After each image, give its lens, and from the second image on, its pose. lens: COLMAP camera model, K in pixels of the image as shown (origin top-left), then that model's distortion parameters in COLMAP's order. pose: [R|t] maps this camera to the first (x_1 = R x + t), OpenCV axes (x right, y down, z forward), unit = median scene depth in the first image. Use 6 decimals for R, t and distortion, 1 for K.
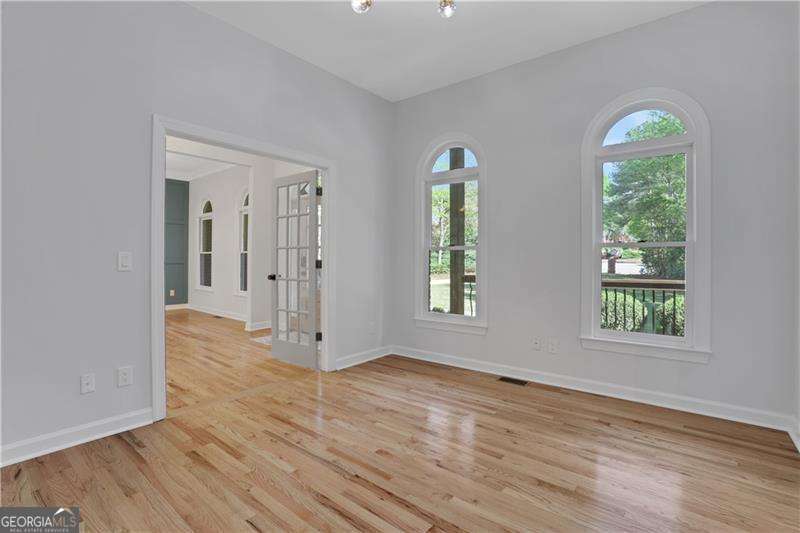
lens RADIAL K [[373.3, 0, 400.5], [0, 373.3, 261.0], [0, 0, 1]] dist [-0.077552, 0.034396]
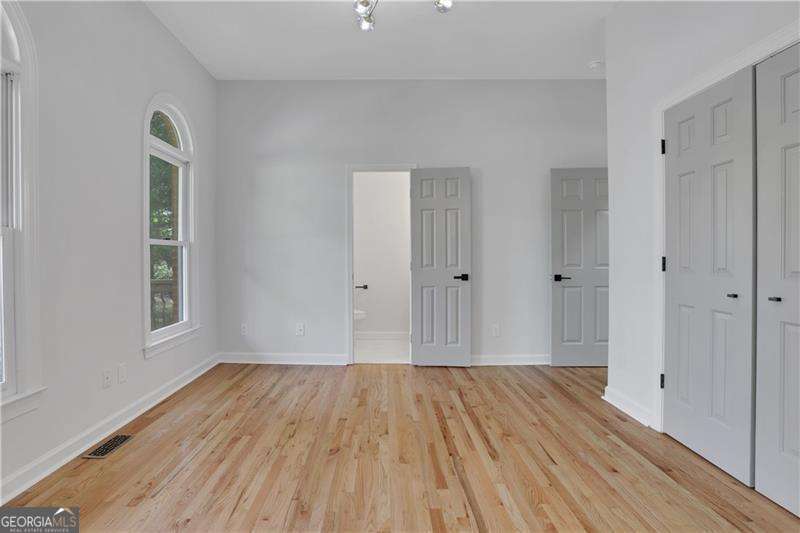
lens RADIAL K [[373.3, 0, 400.5], [0, 373.3, 261.0], [0, 0, 1]] dist [-0.077552, 0.034396]
pose [[-0.637822, -0.005489, 0.770164, -0.695752], [0.002673, 0.999953, 0.009340, 0.012964], [-0.770179, 0.008016, -0.637778, 1.473743]]
